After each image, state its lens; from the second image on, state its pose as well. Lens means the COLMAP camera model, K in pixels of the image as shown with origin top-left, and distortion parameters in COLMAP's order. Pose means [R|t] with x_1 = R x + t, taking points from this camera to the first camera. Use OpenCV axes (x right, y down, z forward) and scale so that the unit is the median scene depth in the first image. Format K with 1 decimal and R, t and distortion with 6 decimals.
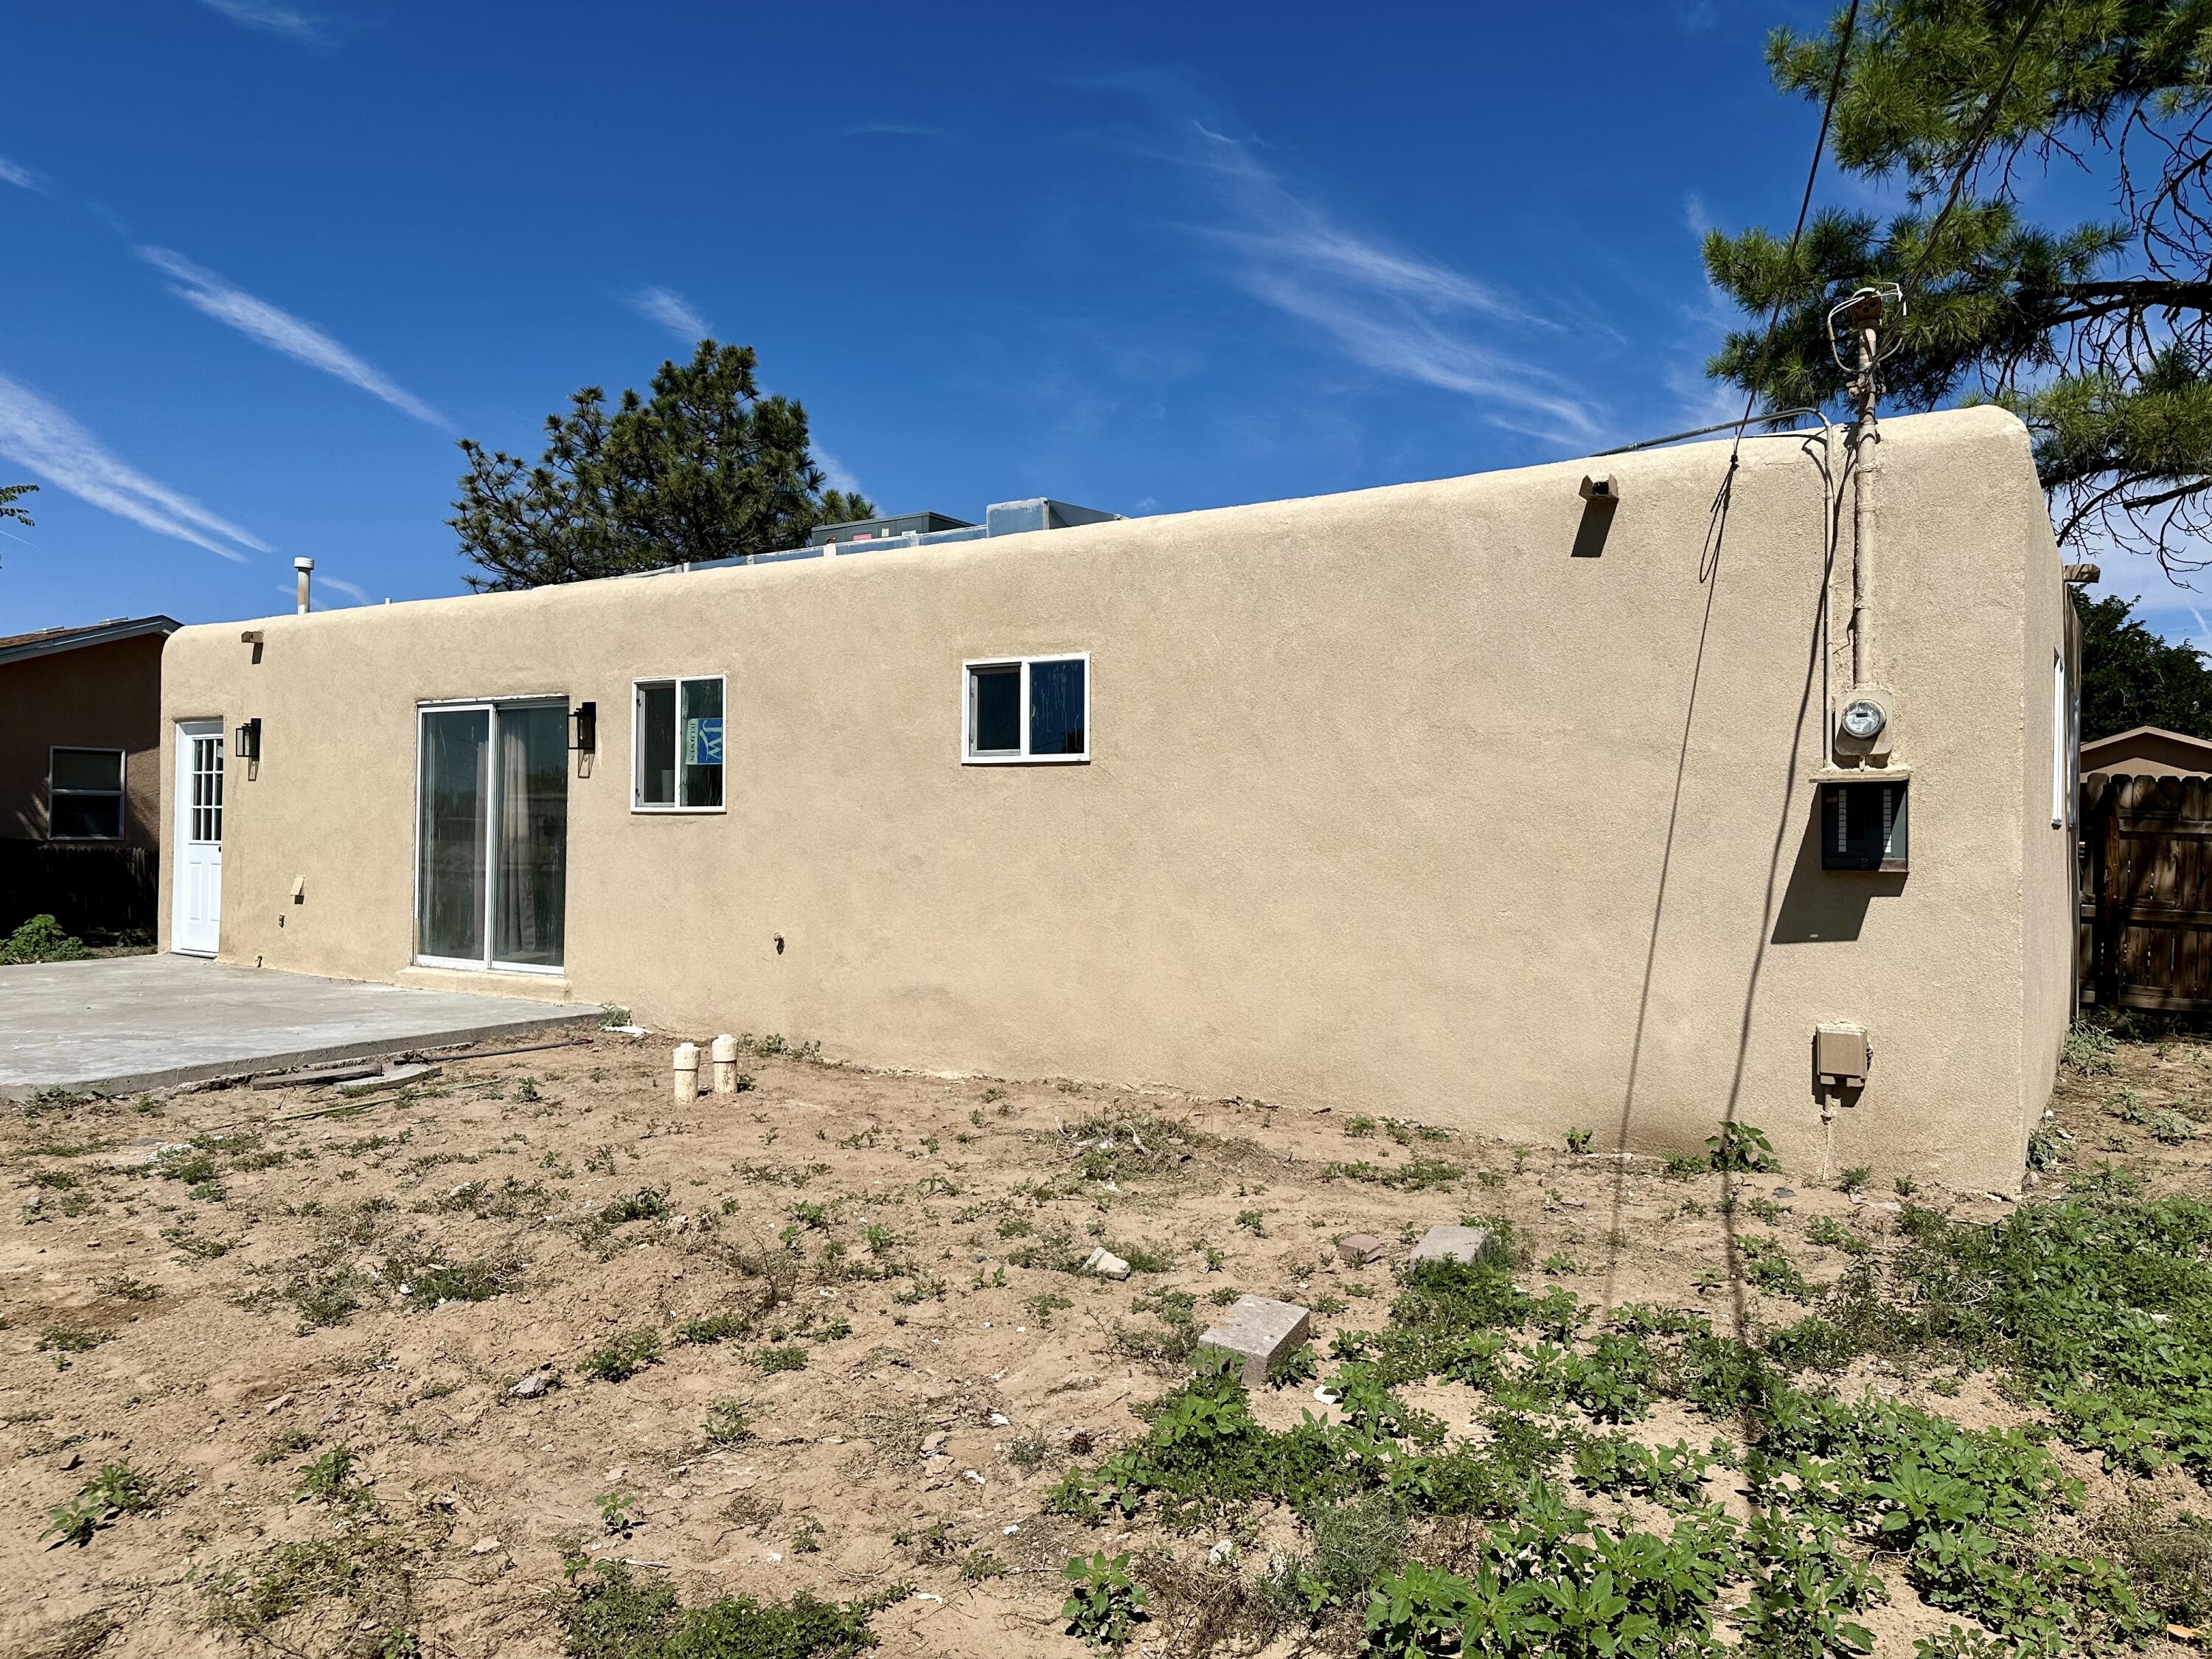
lens RADIAL K [[1577.9, 0, 1124.4], [0, 1577.9, 836.3], [0, 0, 1]] dist [0.044492, -0.057328]
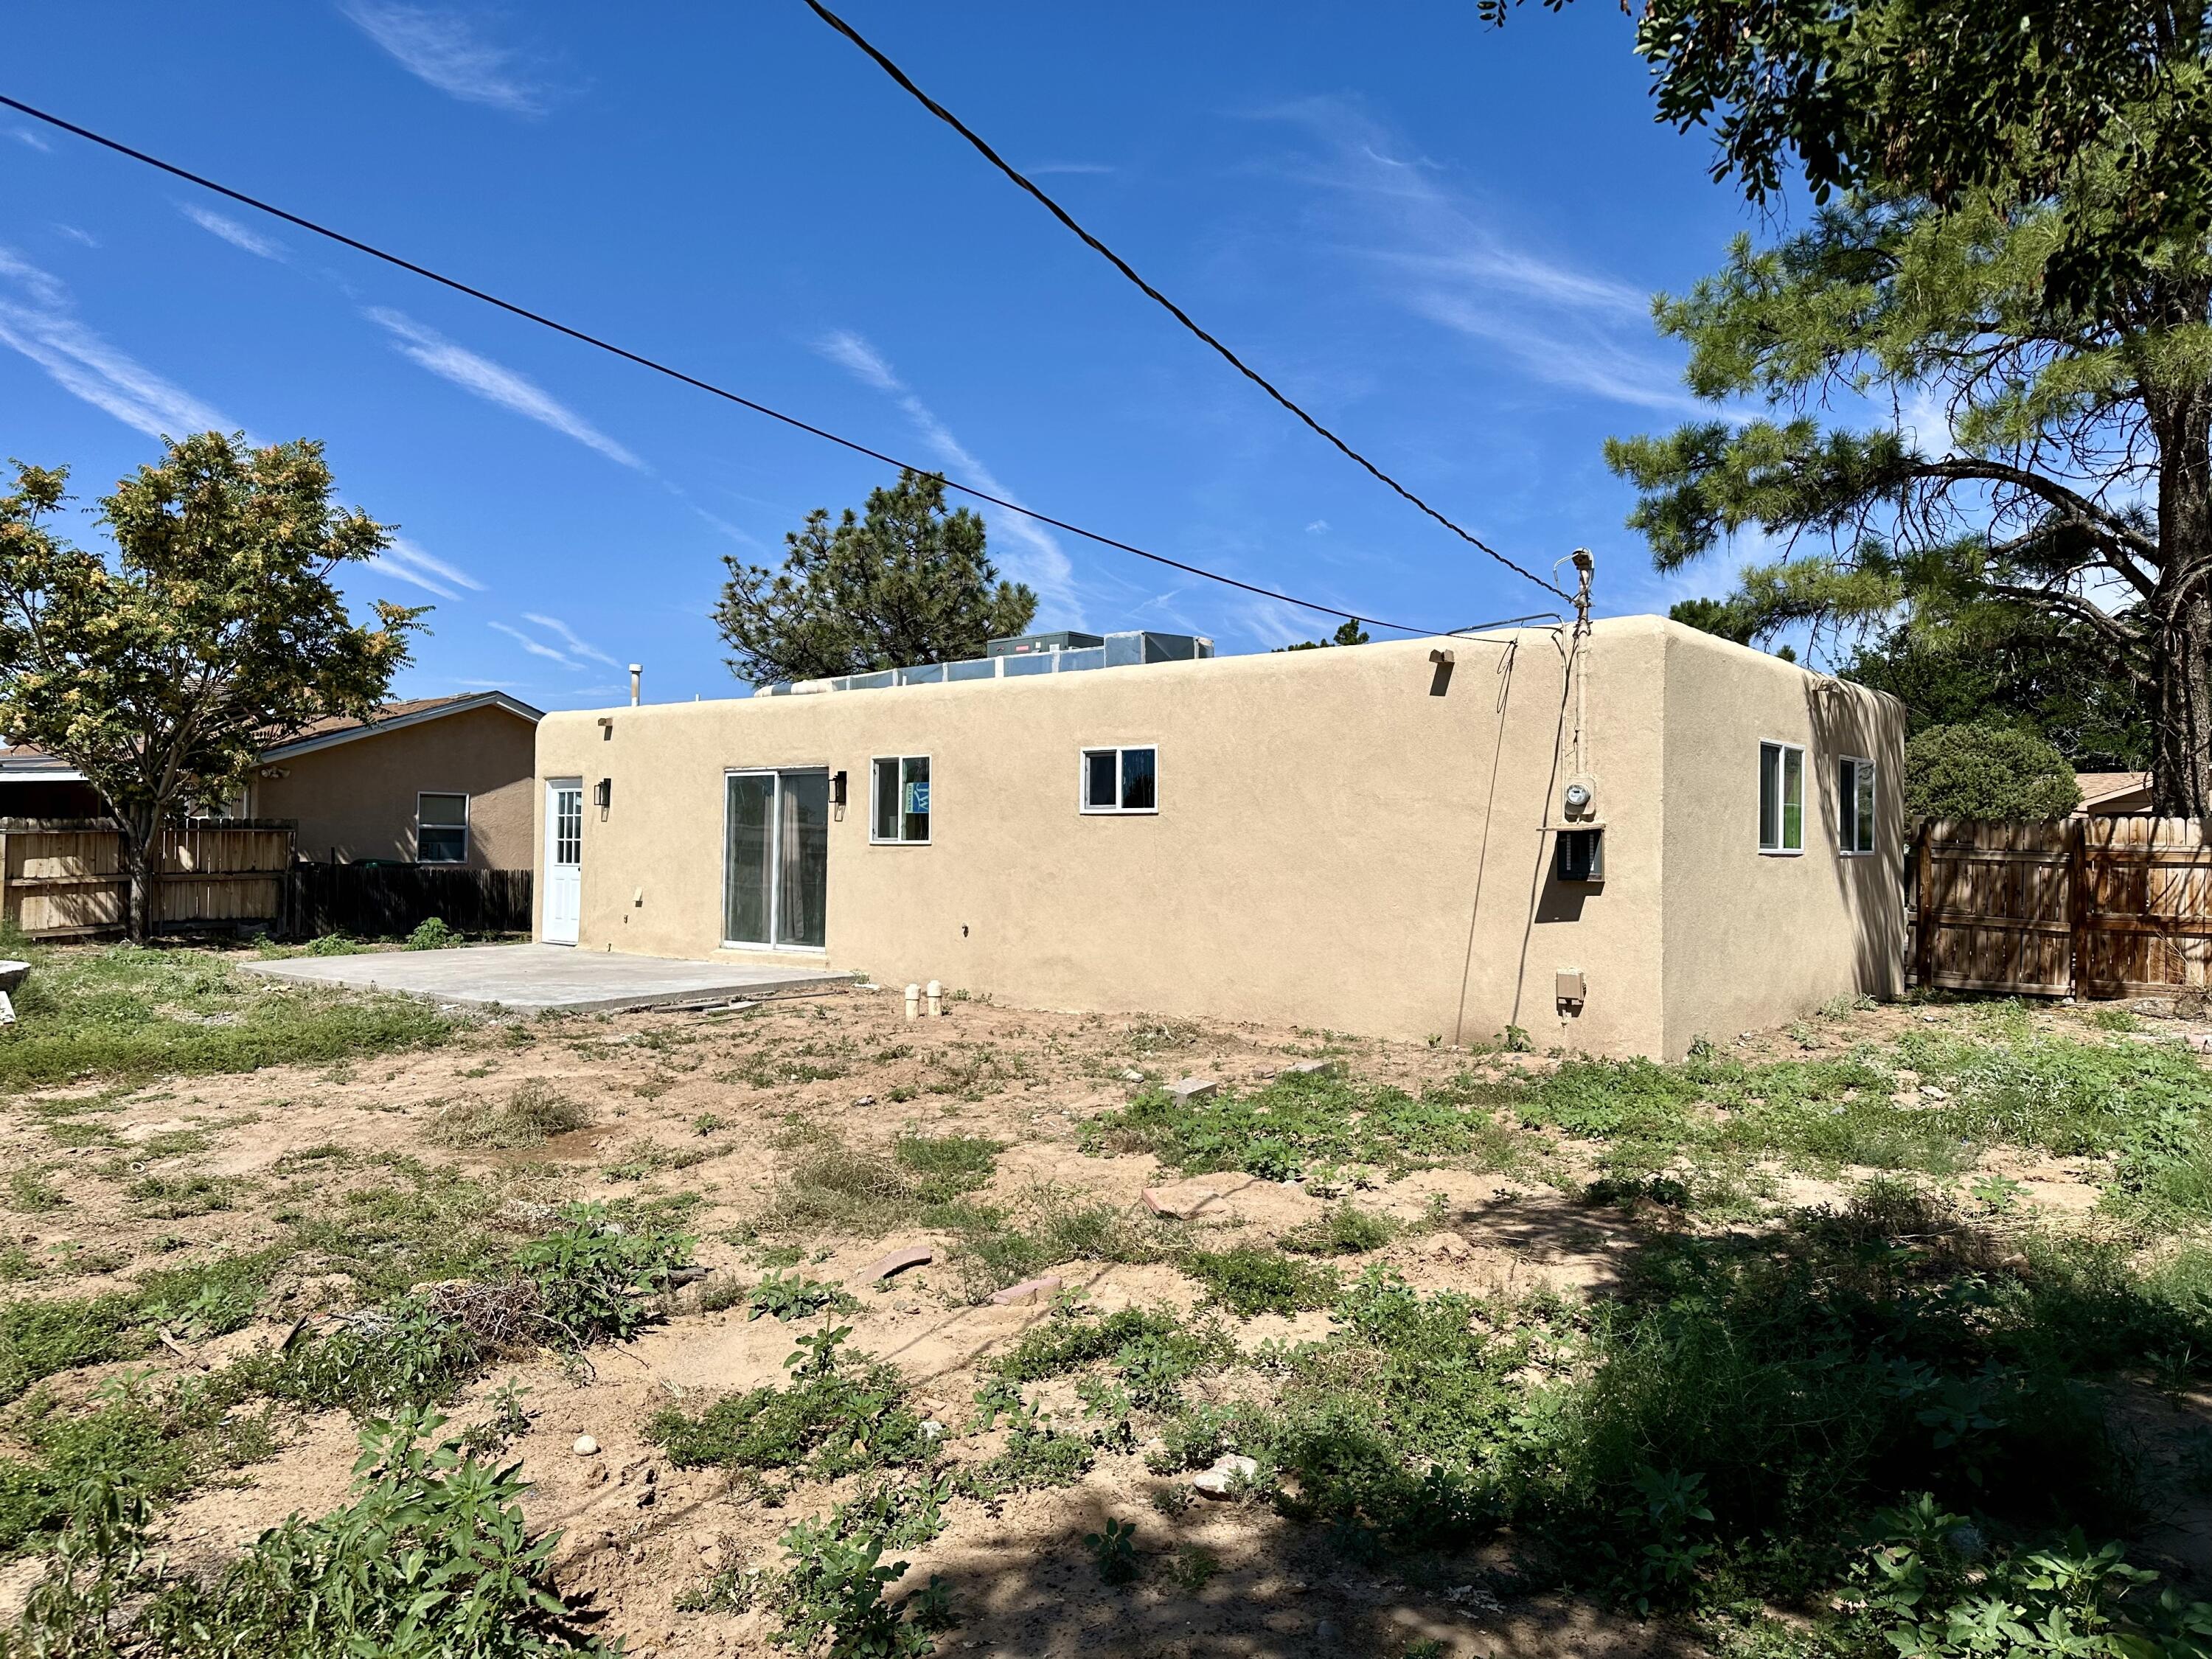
lens RADIAL K [[1577.9, 0, 1116.7], [0, 1577.9, 812.6], [0, 0, 1]] dist [0.044492, -0.057328]
pose [[0.993573, -0.002764, -0.113162, 0.098619], [-0.000623, 0.999553, -0.029891, -0.000561], [0.113194, 0.029769, 0.993127, -0.494982]]
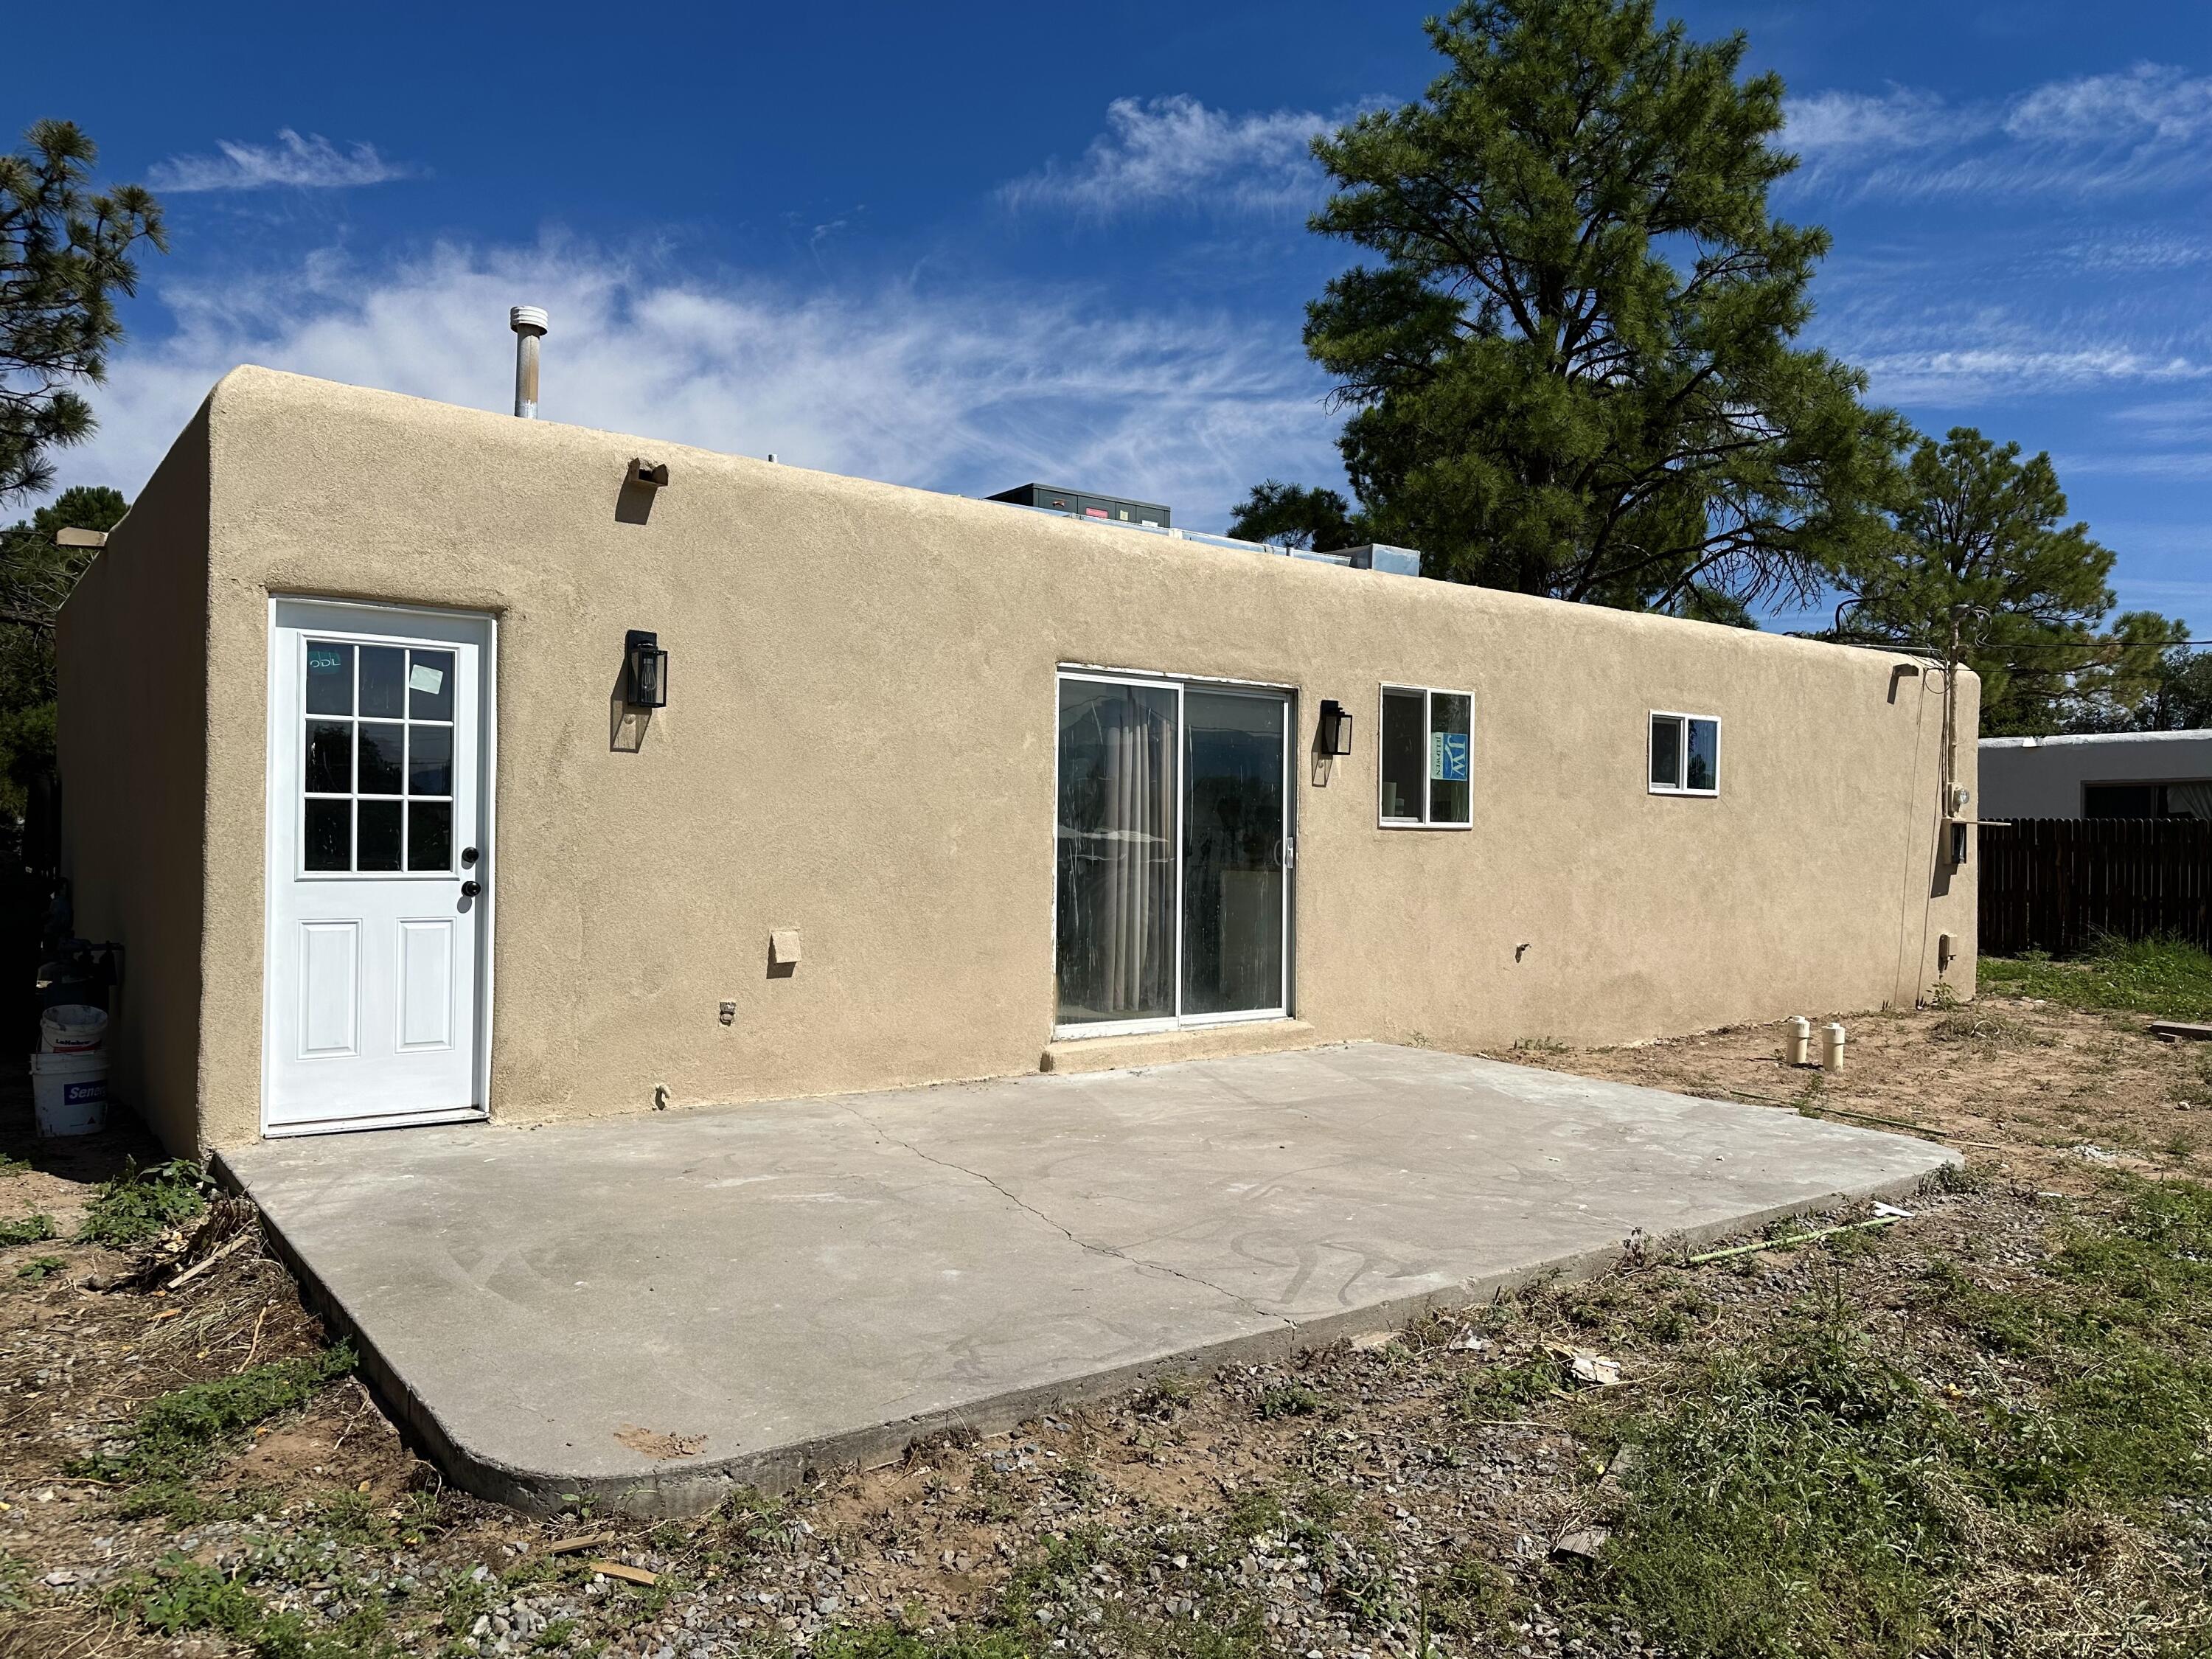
lens RADIAL K [[1577.9, 0, 1102.3], [0, 1577.9, 829.3], [0, 0, 1]] dist [0.044492, -0.057328]
pose [[0.339491, -0.008583, 0.940570, -1.274214], [-0.015308, 0.999776, 0.014649, -0.026146], [-0.940485, -0.019371, 0.339283, 0.875090]]
